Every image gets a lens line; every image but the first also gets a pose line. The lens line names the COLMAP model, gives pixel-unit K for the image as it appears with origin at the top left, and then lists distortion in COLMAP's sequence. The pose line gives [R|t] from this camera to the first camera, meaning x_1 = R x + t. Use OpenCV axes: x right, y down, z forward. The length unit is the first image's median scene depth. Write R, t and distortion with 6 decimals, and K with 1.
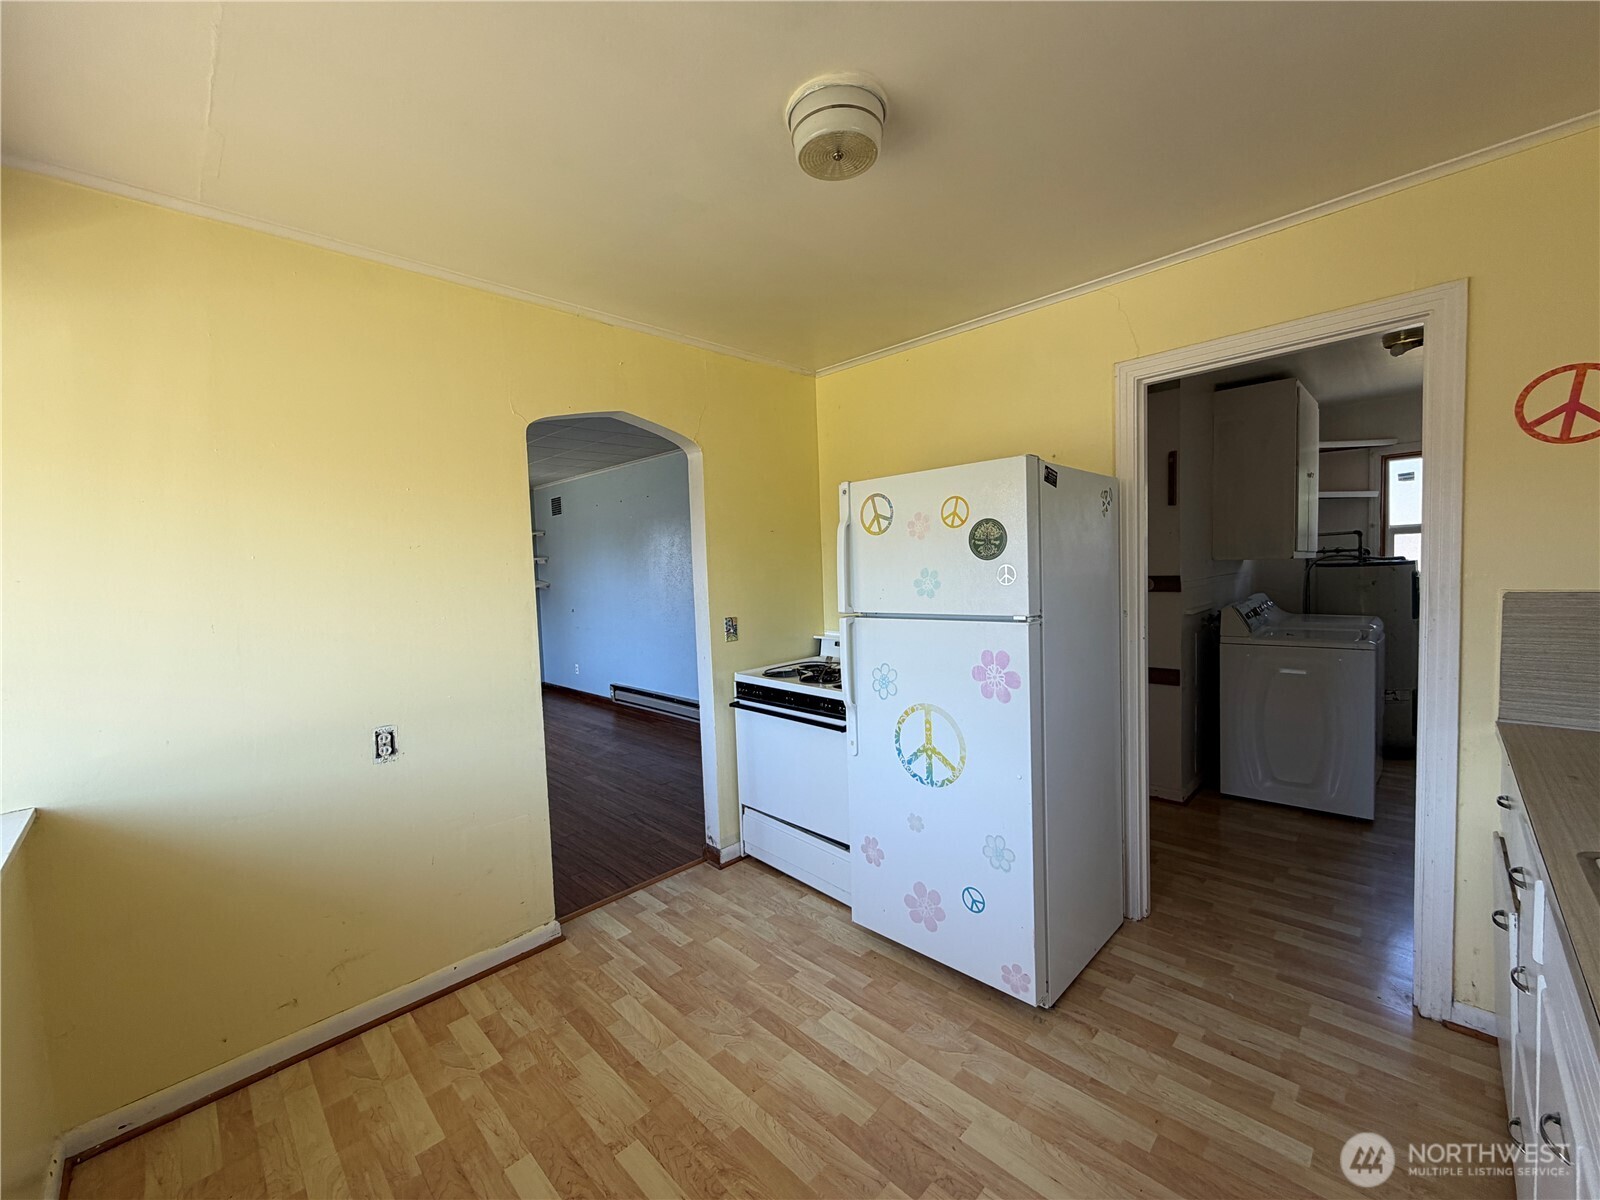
lens RADIAL K [[638.7, 0, 797.2], [0, 638.7, 603.2], [0, 0, 1]] dist [0.000387, 0.000215]
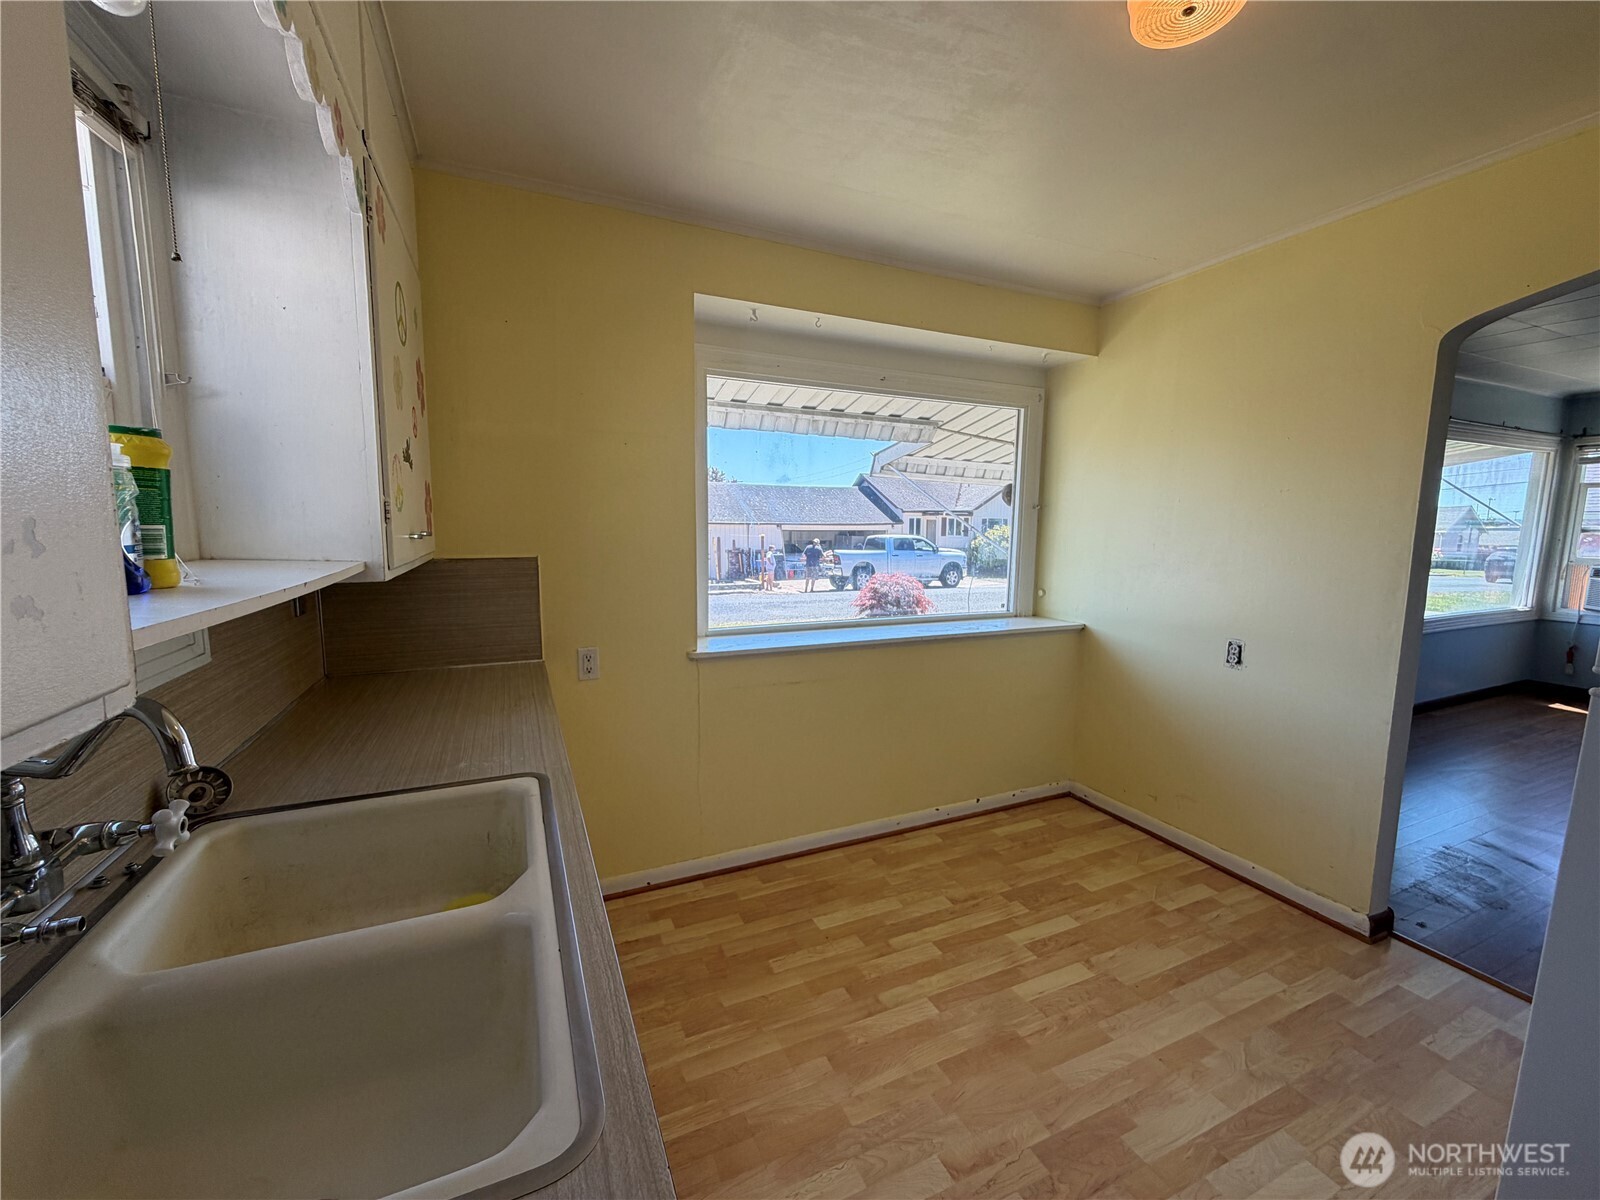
lens RADIAL K [[638.7, 0, 799.6], [0, 638.7, 602.6], [0, 0, 1]] dist [0.000387, 0.000215]
pose [[-0.356162, 0.150488, -0.922226, 0.801817], [-0.051527, 0.982282, 0.180188, -0.057208], [0.933002, 0.111696, -0.342098, 0.648446]]
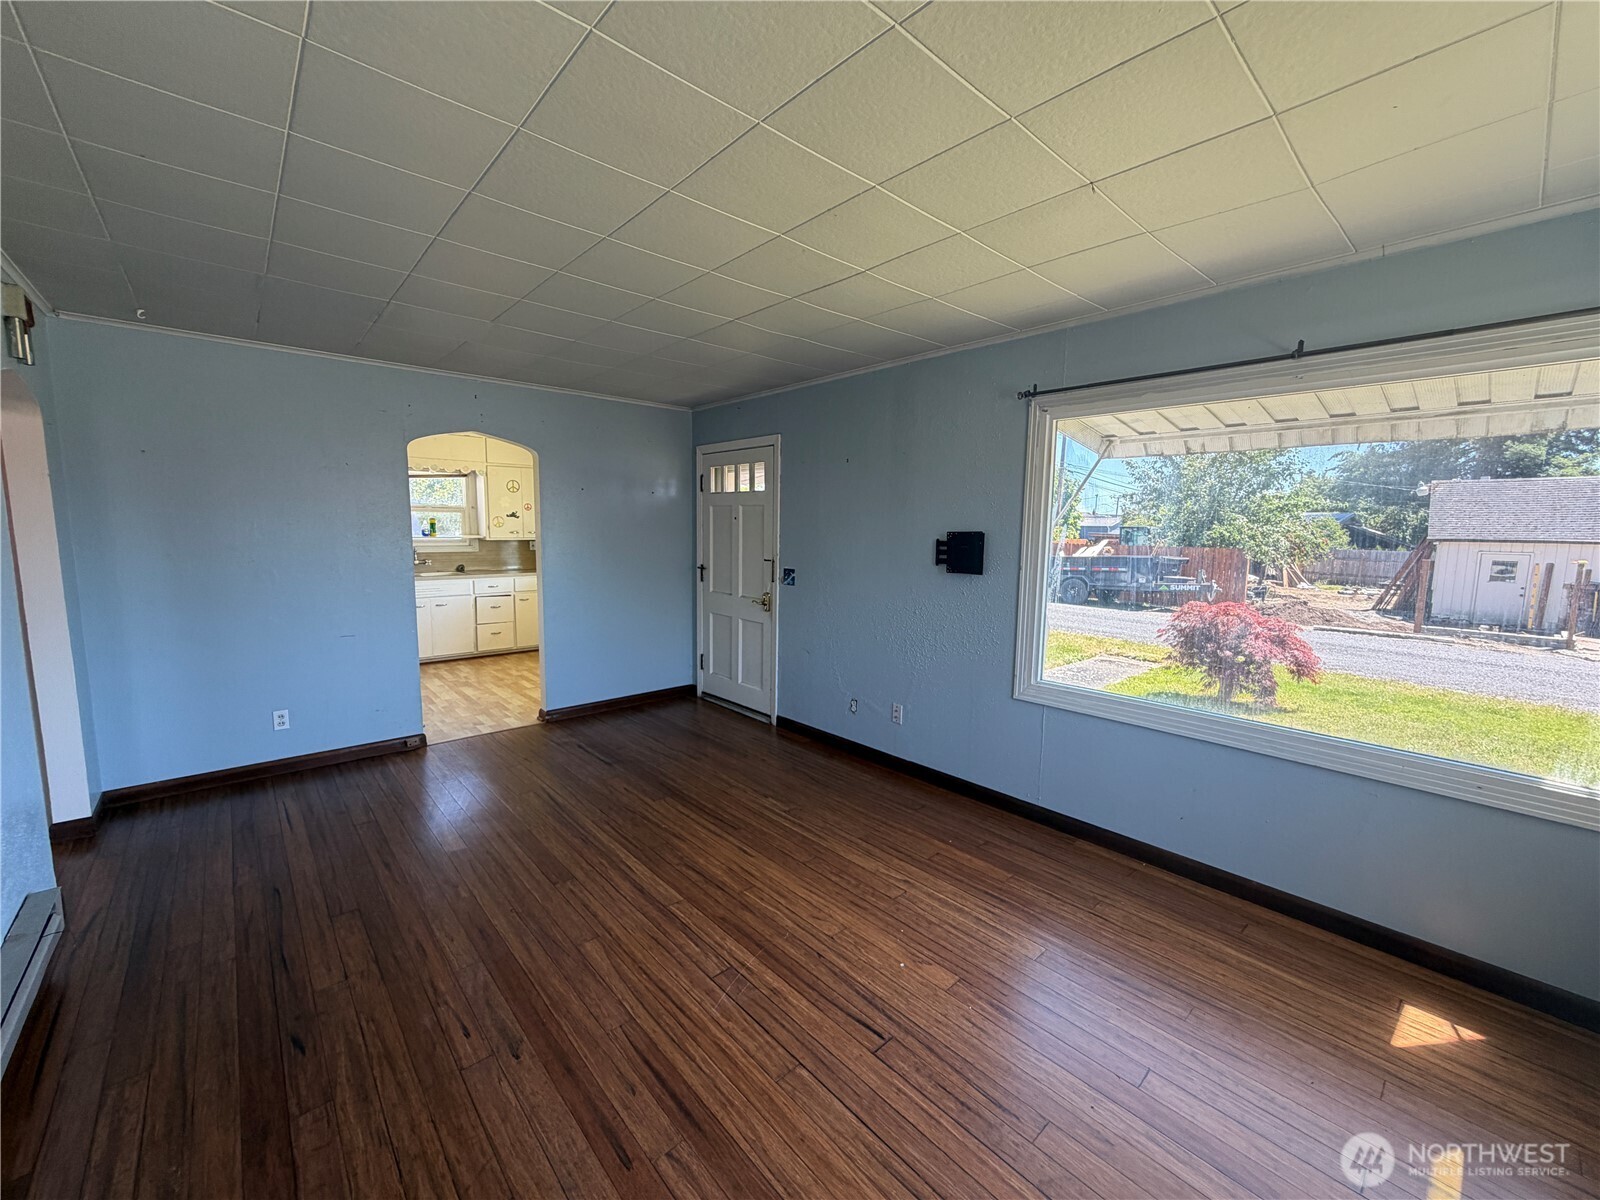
lens RADIAL K [[638.7, 0, 798.5], [0, 638.7, 597.7], [0, 0, 1]] dist [0.000387, 0.000215]
pose [[-0.998116, 0.015885, 0.059267, -1.600213], [0.025956, 0.984538, 0.173235, -0.195208], [-0.055599, 0.174447, -0.983096, 3.509135]]
